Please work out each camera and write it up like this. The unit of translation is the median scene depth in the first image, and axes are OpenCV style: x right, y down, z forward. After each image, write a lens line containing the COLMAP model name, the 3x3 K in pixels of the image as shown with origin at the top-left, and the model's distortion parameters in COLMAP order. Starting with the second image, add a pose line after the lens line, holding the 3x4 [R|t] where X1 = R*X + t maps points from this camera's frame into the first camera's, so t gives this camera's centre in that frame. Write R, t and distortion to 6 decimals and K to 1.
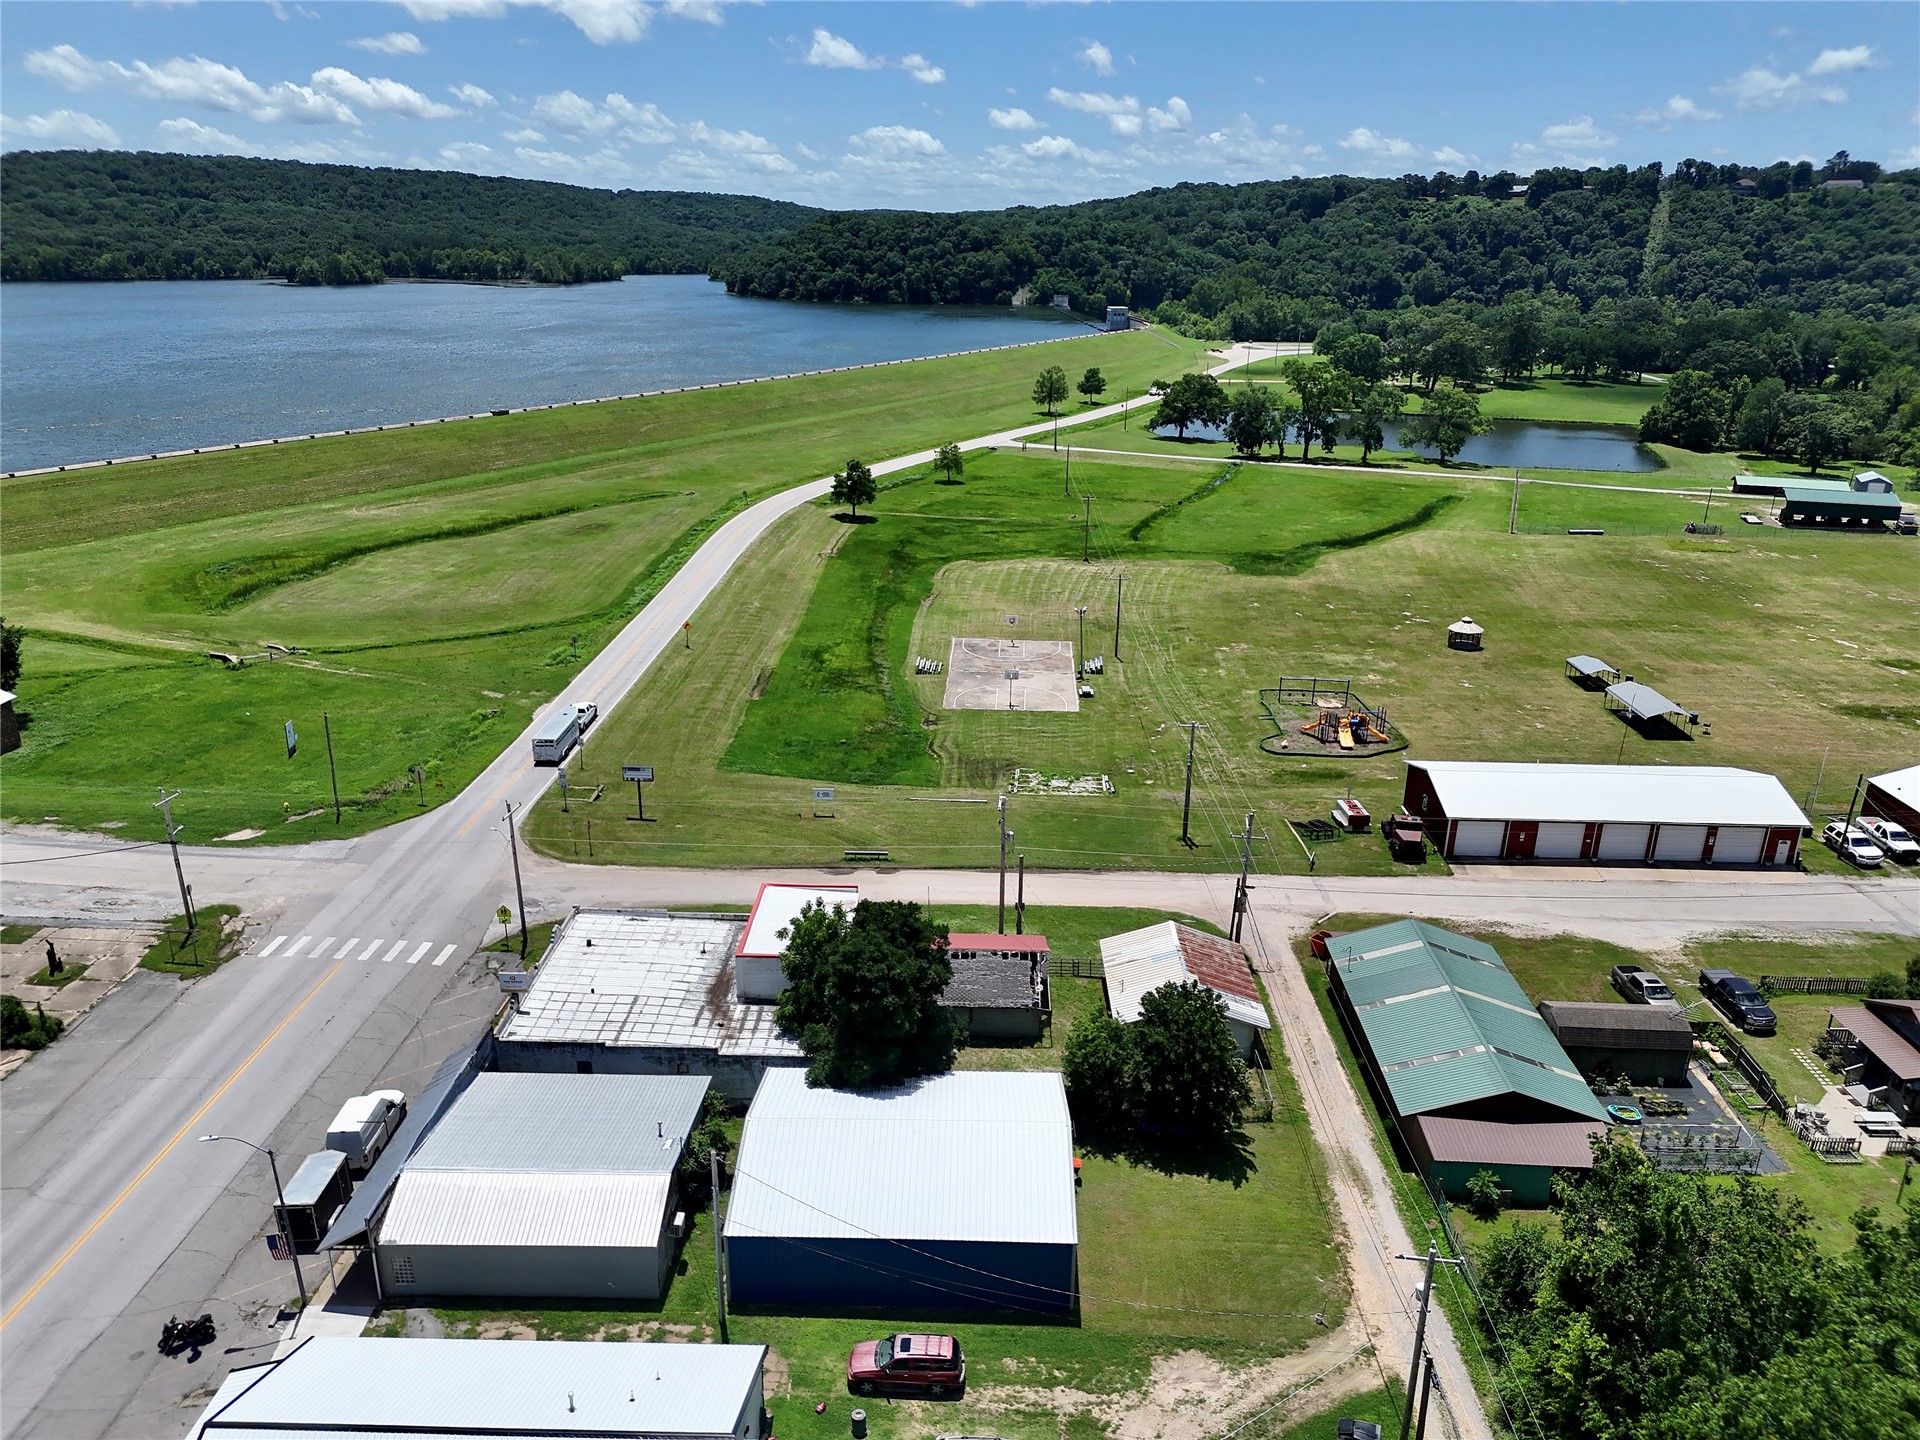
lens RADIAL K [[1346.1, 0, 958.4], [0, 1346.1, 710.5], [0, 0, 1]] dist [0.069048, -0.066296]
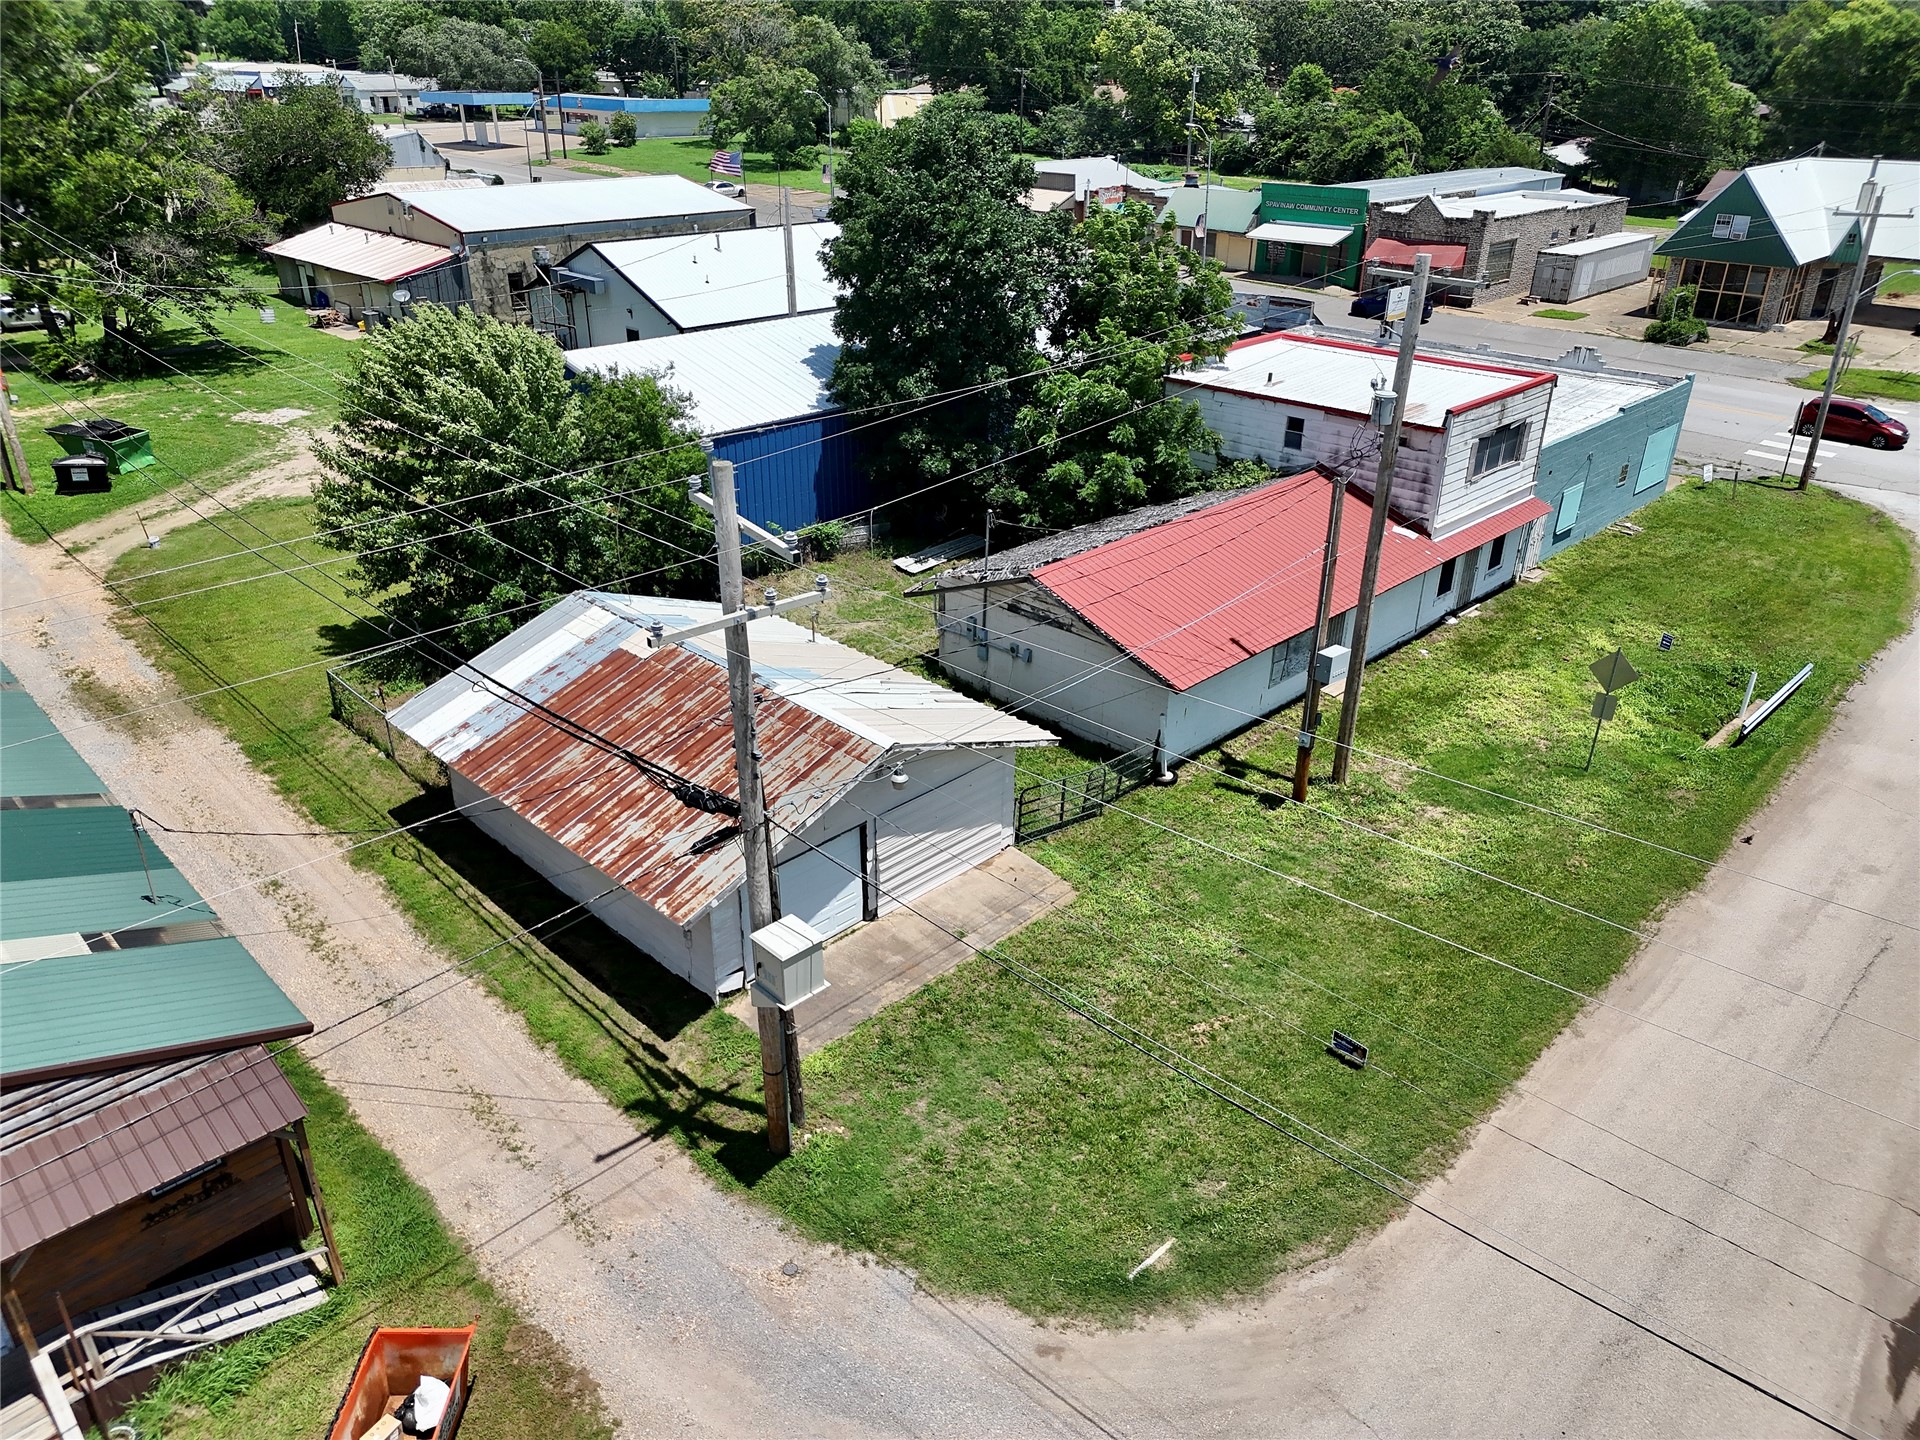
lens RADIAL K [[1346.1, 0, 956.8], [0, 1346.1, 725.4], [0, 0, 1]] dist [0.069048, -0.066296]
pose [[-0.687691, 0.306258, -0.658246, 0.249320], [-0.254022, 0.747858, 0.613336, -0.009278], [0.680114, 0.588995, -0.436498, 0.867753]]
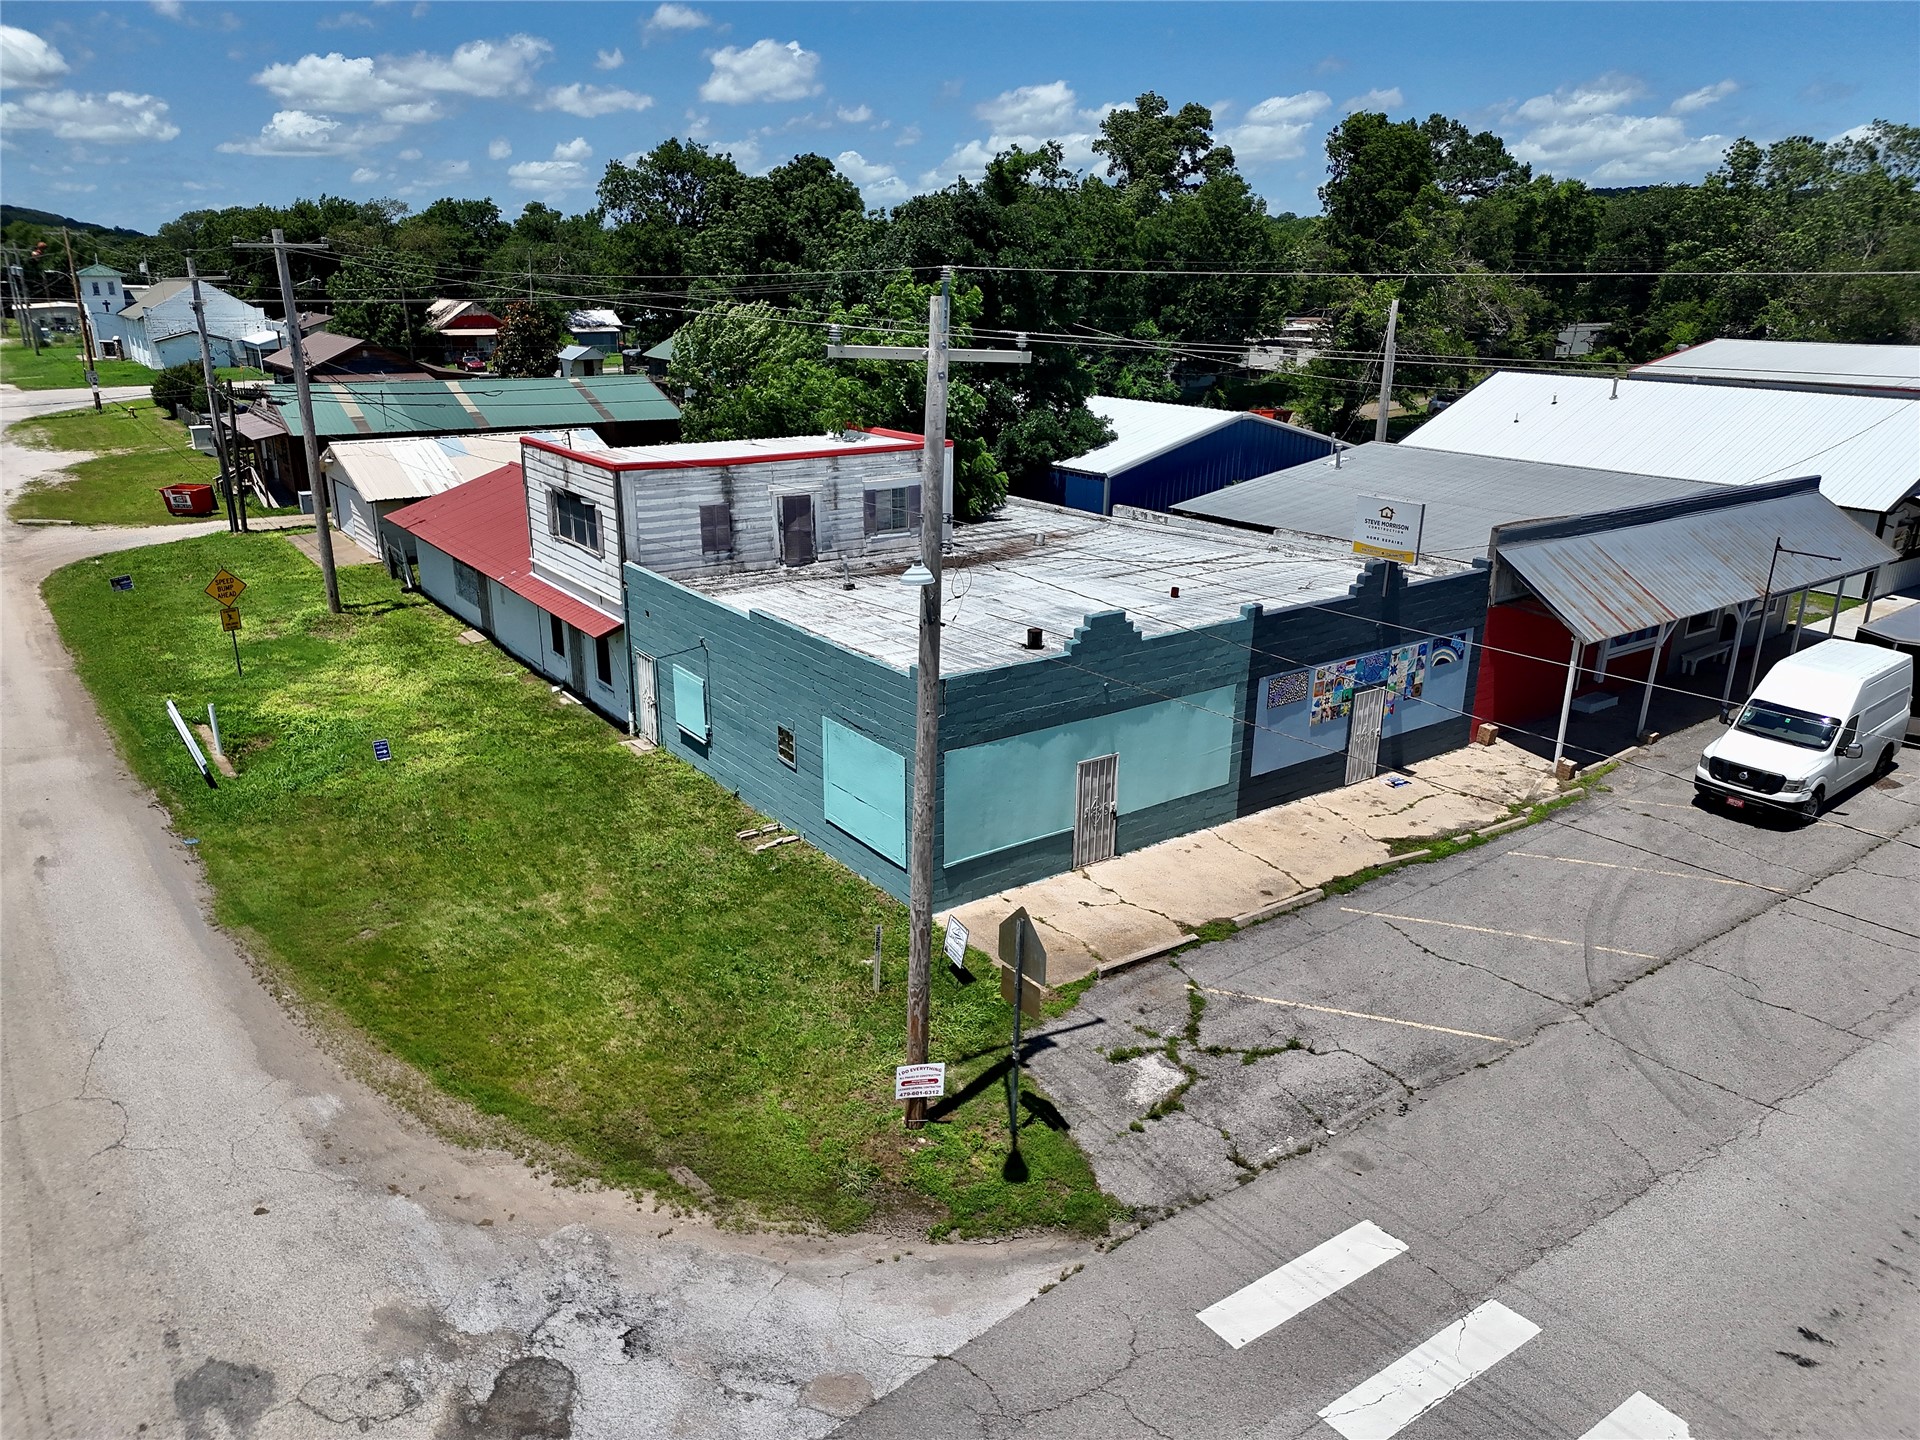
lens RADIAL K [[1346.1, 0, 960.3], [0, 1346.1, 720.2], [0, 0, 1]] dist [0.069048, -0.066296]
pose [[-0.603805, -0.270299, 0.749905, -0.366309], [0.244592, 0.832549, 0.497027, 0.024001], [-0.758679, 0.483528, -0.436585, 0.856273]]
